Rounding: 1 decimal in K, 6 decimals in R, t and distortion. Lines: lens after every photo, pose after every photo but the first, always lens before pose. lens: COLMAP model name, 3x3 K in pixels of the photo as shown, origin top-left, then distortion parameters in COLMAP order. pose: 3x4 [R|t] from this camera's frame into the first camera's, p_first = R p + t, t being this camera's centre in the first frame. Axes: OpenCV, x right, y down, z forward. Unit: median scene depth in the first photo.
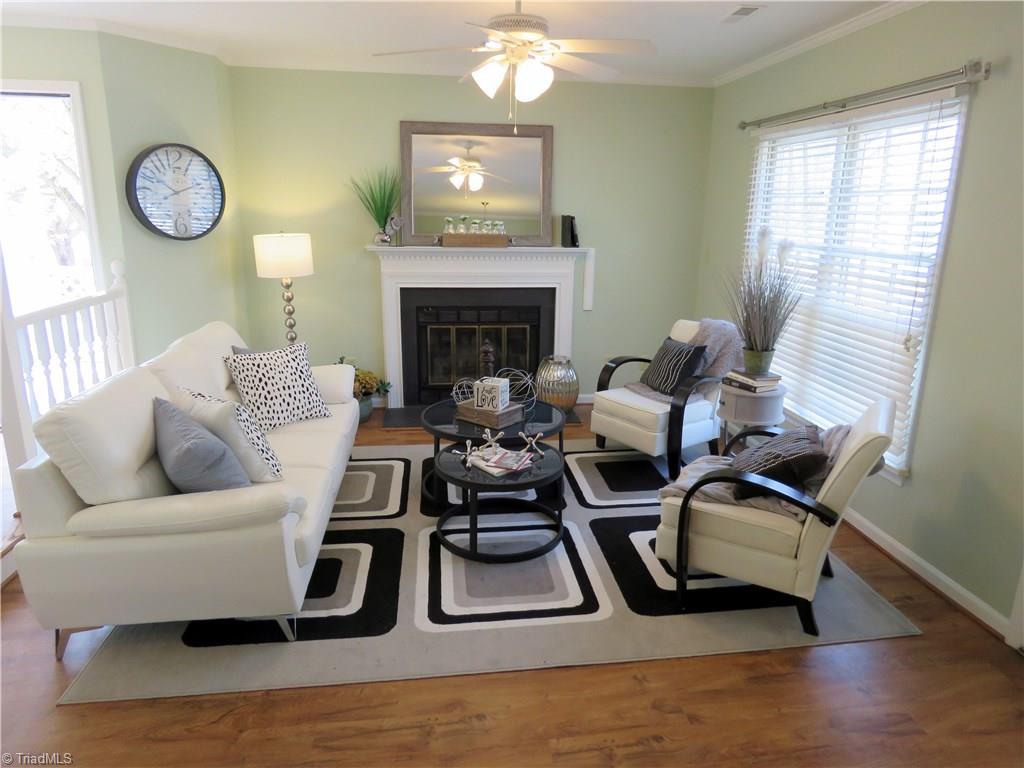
lens RADIAL K [[656.9, 0, 513.6], [0, 656.9, 379.9], [0, 0, 1]] dist [-0.004800, -0.001260]
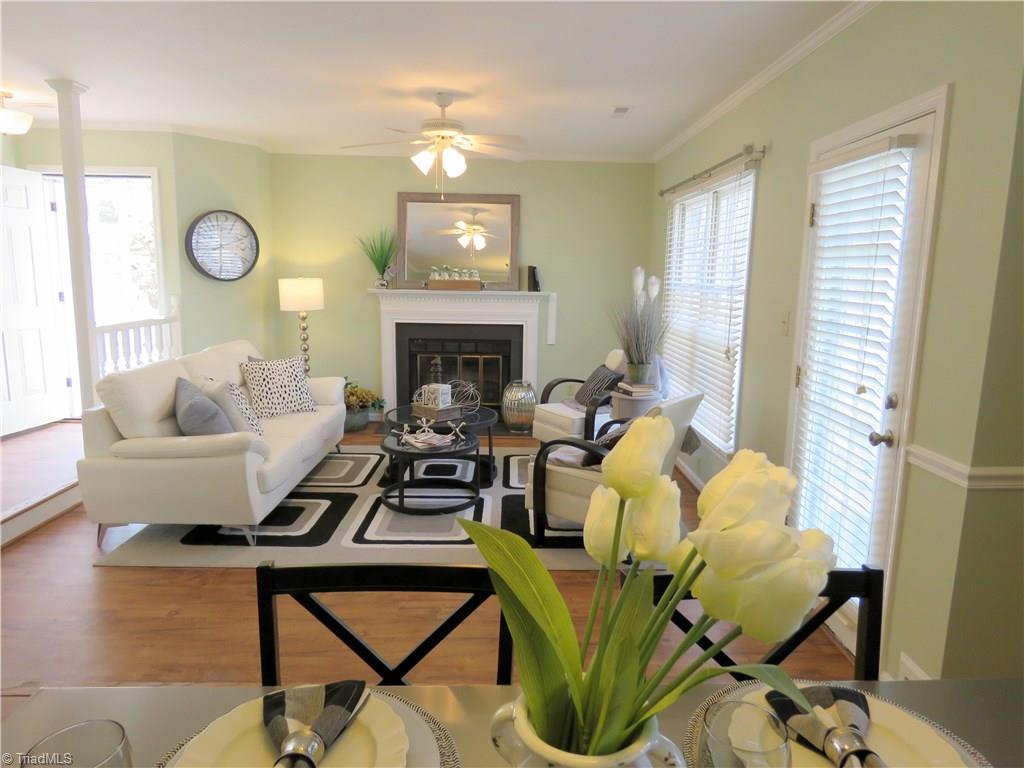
lens RADIAL K [[656.9, 0, 513.9], [0, 656.9, 384.2], [0, 0, 1]] dist [-0.004800, -0.001260]
pose [[0.993825, 0.021694, -0.108822, 0.258155], [-0.031507, 0.995508, -0.089281, 0.108570], [0.106396, 0.092159, 0.990044, -0.265955]]
